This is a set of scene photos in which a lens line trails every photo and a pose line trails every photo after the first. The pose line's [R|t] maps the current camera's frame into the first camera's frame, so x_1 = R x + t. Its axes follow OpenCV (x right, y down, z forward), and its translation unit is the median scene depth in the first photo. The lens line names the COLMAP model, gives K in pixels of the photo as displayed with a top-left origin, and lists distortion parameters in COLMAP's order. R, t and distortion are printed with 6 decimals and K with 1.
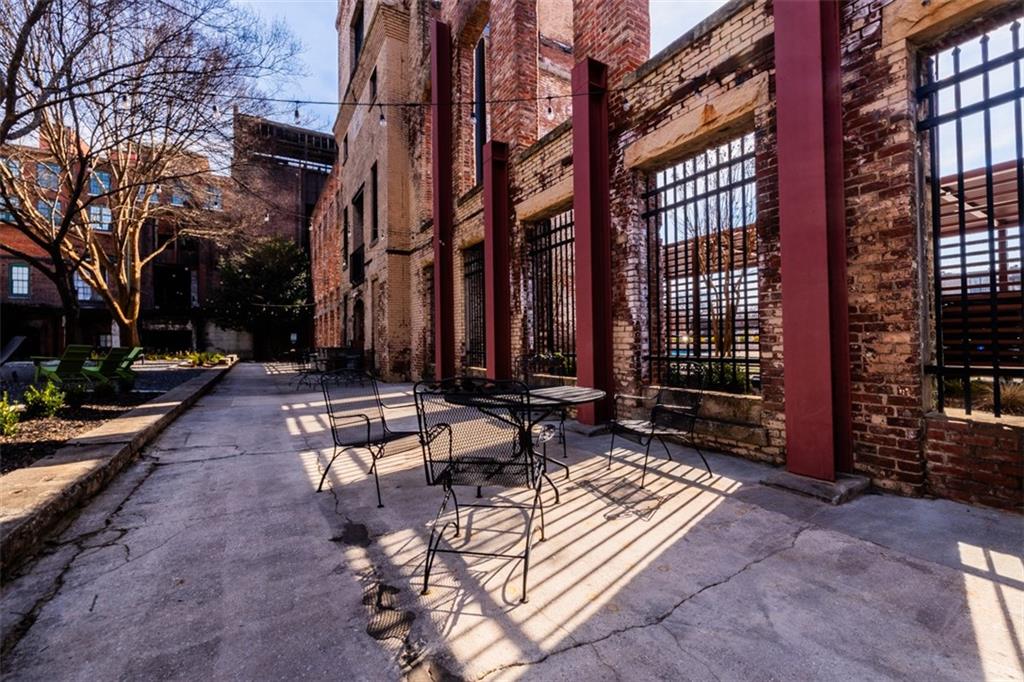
lens RADIAL K [[430.4, 0, 518.6], [0, 430.4, 332.1], [0, 0, 1]] dist [-0.000796, -0.000332]
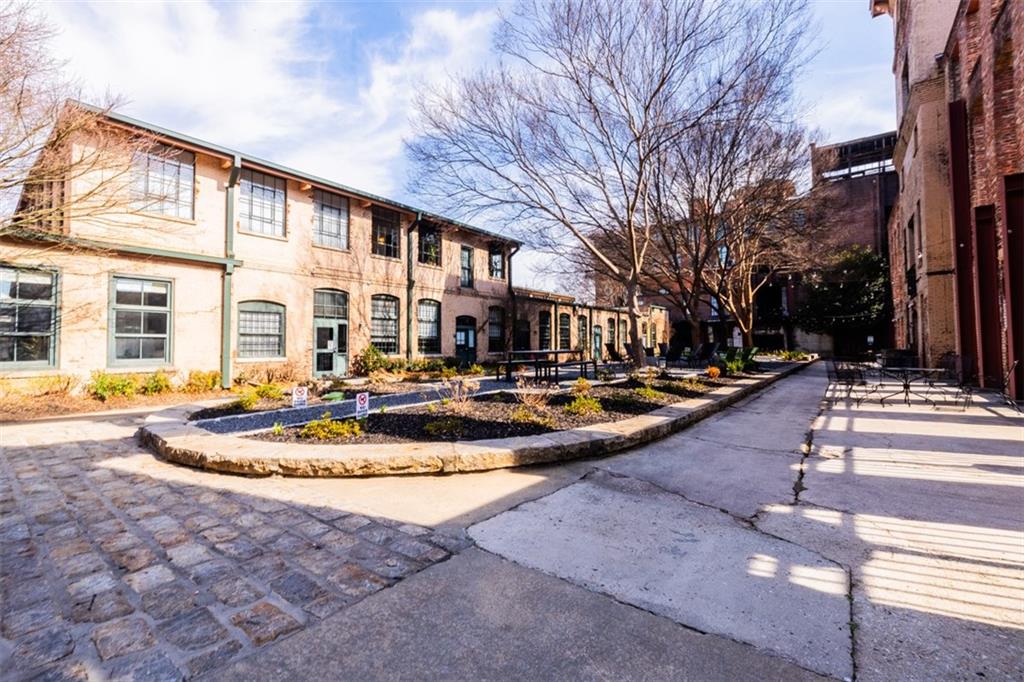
lens RADIAL K [[430.4, 0, 518.6], [0, 430.4, 332.1], [0, 0, 1]] dist [-0.000796, -0.000332]
pose [[0.361262, -0.021011, -0.932227, 0.273170], [0.021083, 0.999675, -0.014361, -0.015096], [0.932226, -0.014466, 0.361588, -0.362844]]
